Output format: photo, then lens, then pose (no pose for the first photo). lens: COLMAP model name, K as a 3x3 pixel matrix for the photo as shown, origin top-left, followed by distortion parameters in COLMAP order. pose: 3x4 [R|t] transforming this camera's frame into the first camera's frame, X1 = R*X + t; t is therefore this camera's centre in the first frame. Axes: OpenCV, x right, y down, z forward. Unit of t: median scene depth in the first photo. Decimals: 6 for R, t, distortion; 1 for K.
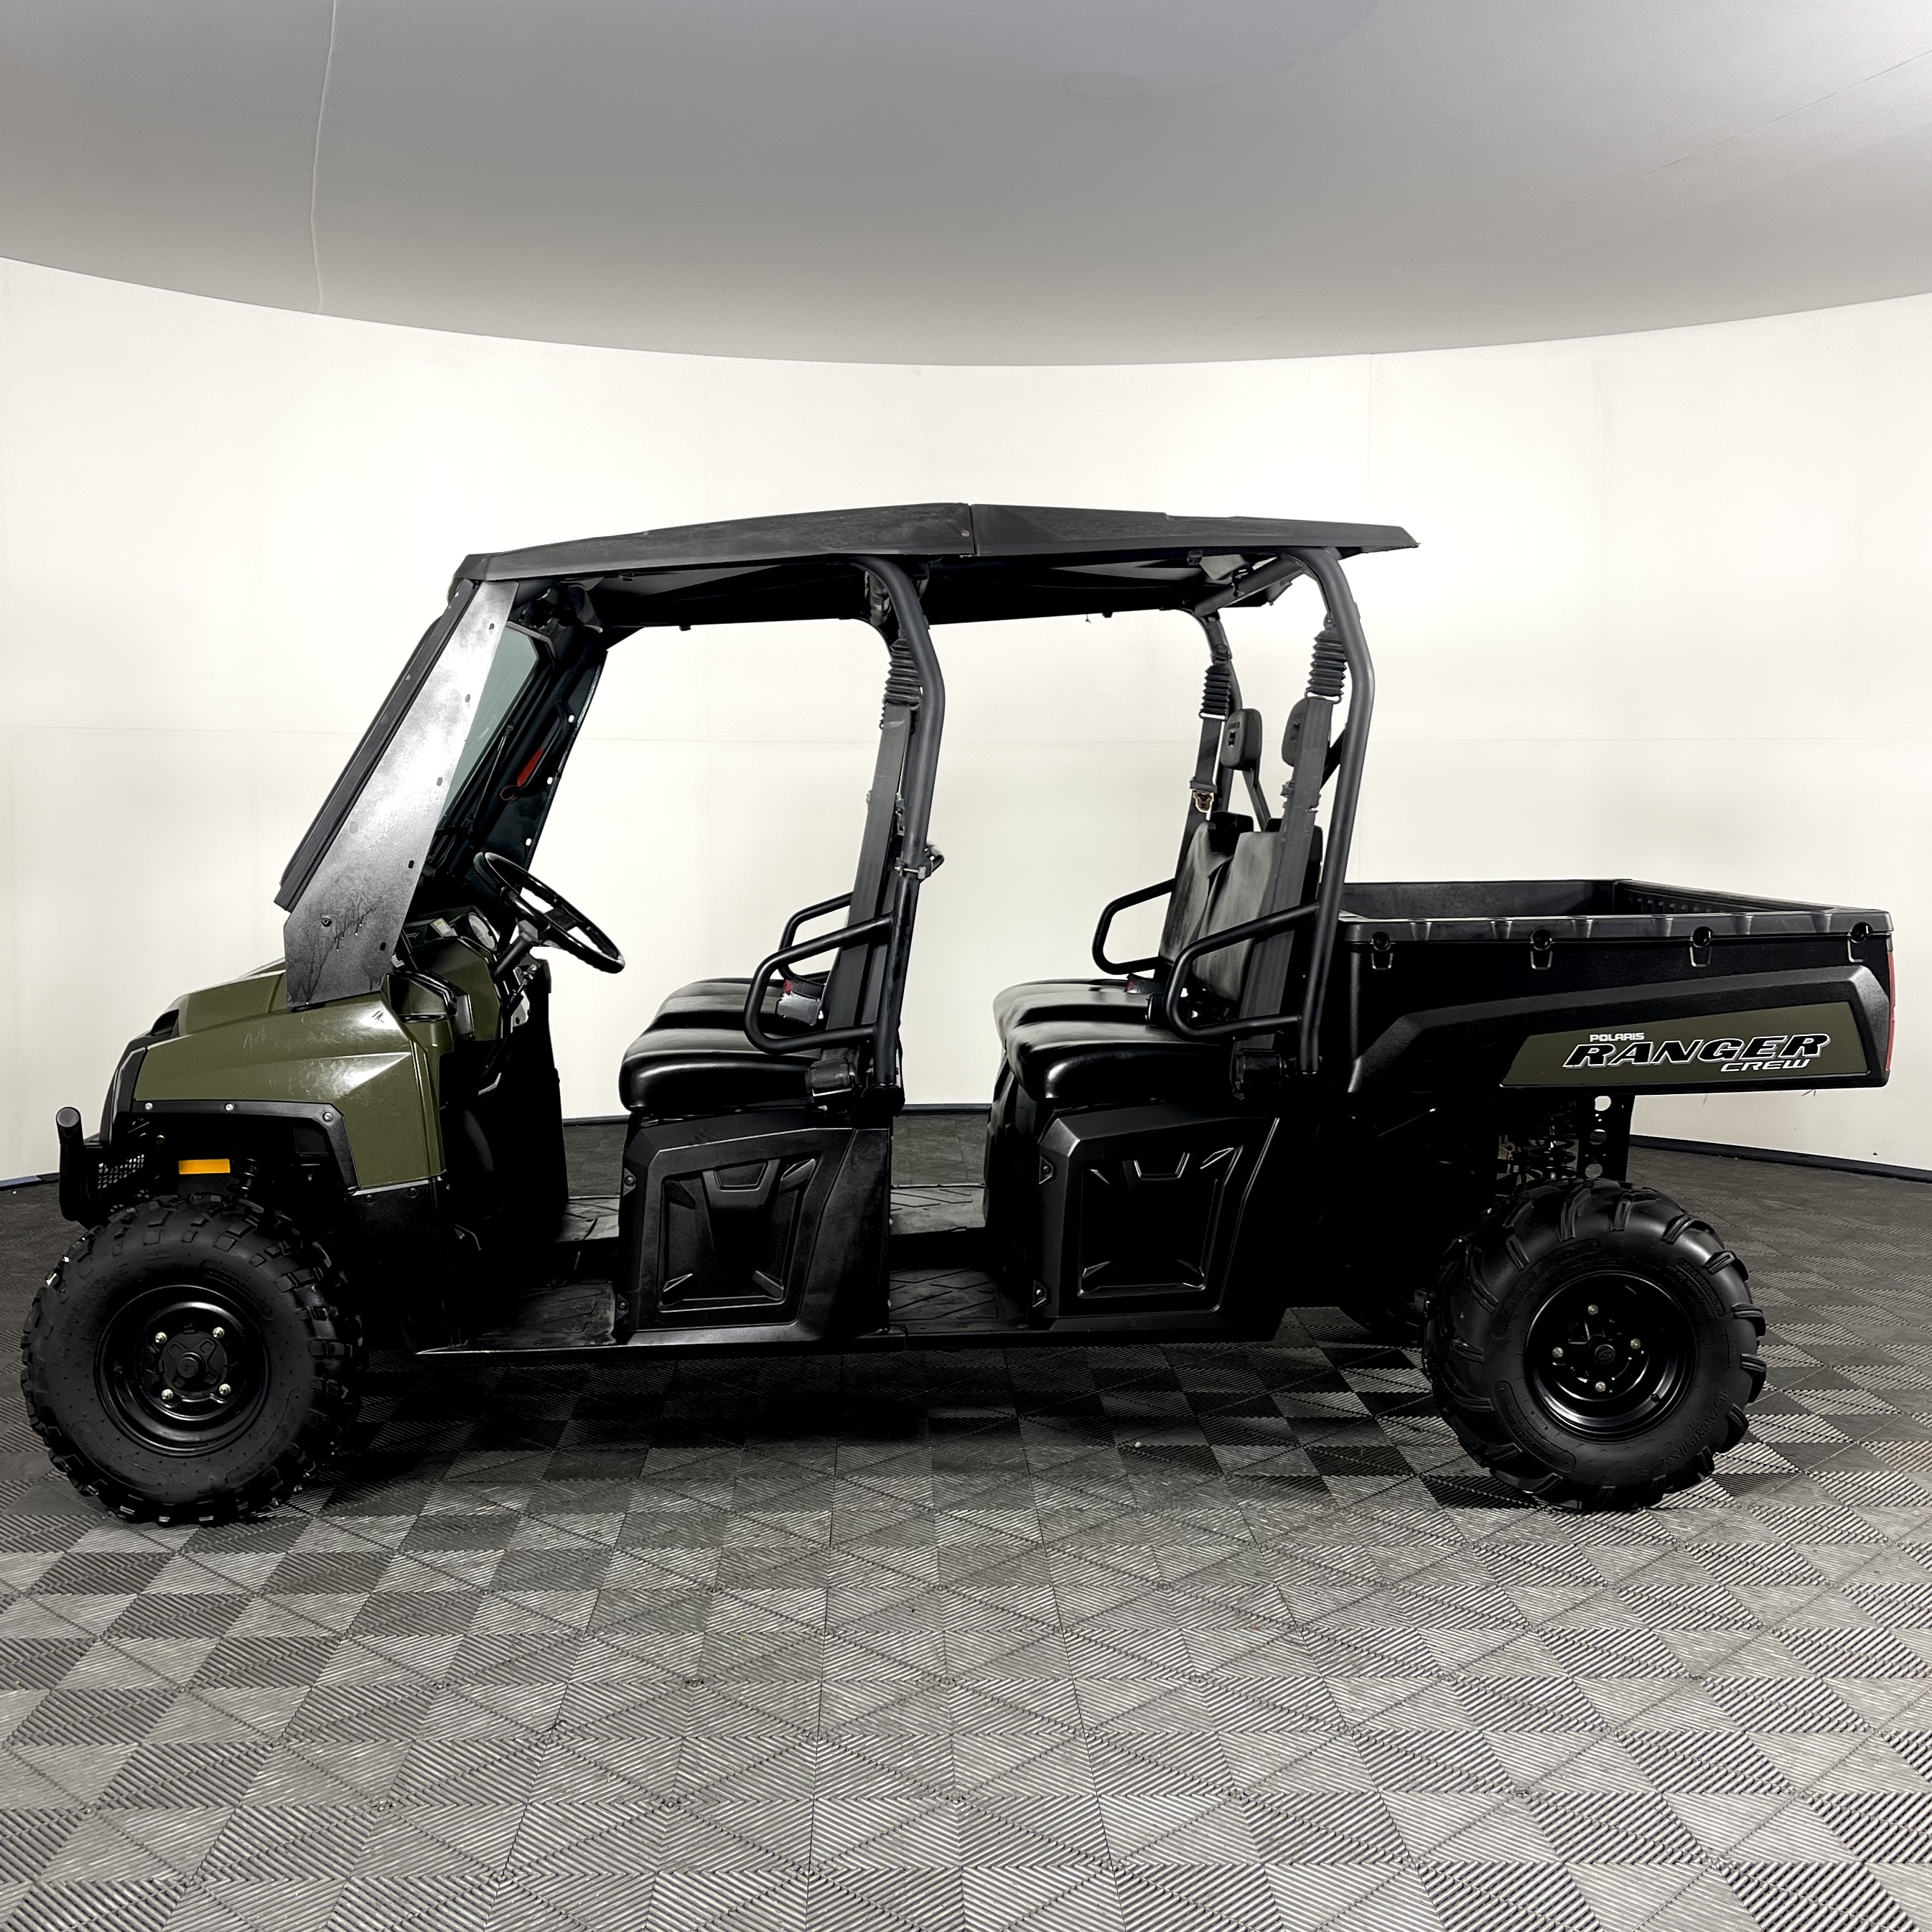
lens RADIAL K [[2178.1, 0, 966.0], [0, 2178.1, 966.0], [0, 0, 1]] dist [-0.008133, -0.029479]
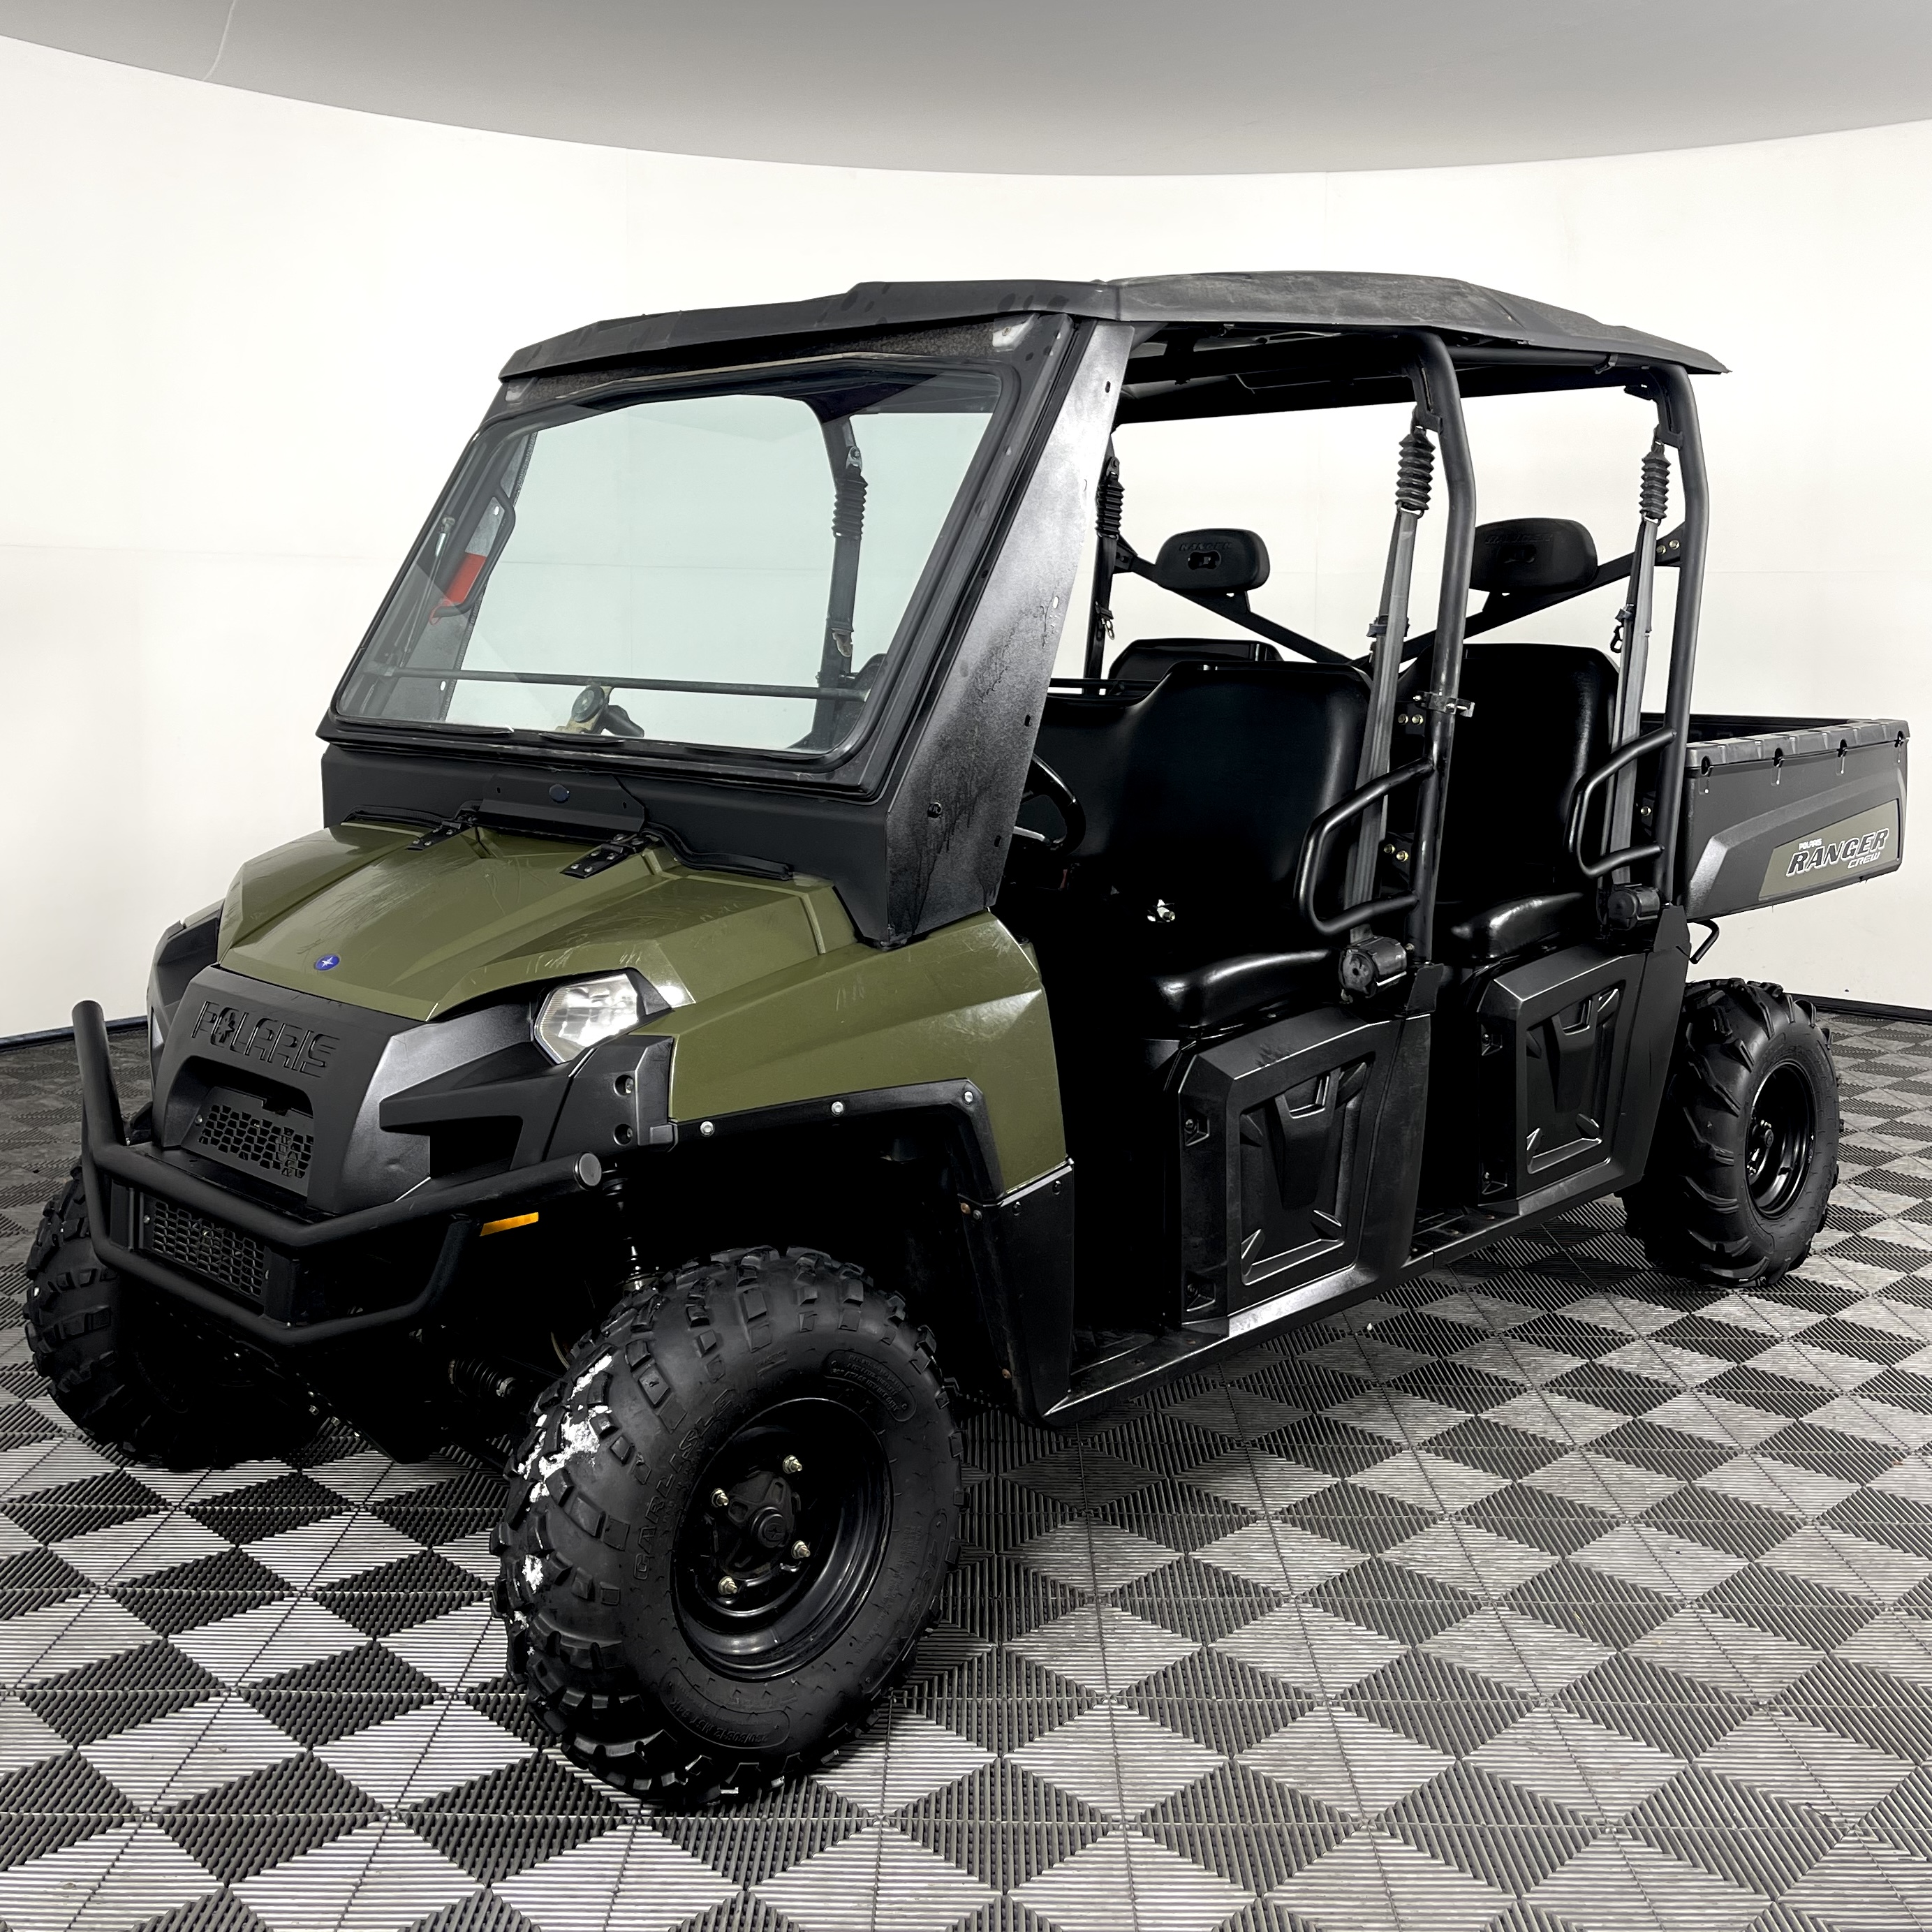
lens RADIAL K [[2173.2, 0, 964.8], [0, 2173.2, 806.2], [0, 0, 1]] dist [0.081419, 0.005377]
pose [[0.738269, -0.060418, 0.671795, -0.733297], [0.048028, 0.998161, 0.036989, -0.045708], [-0.672794, 0.004957, 0.739813, 0.492753]]
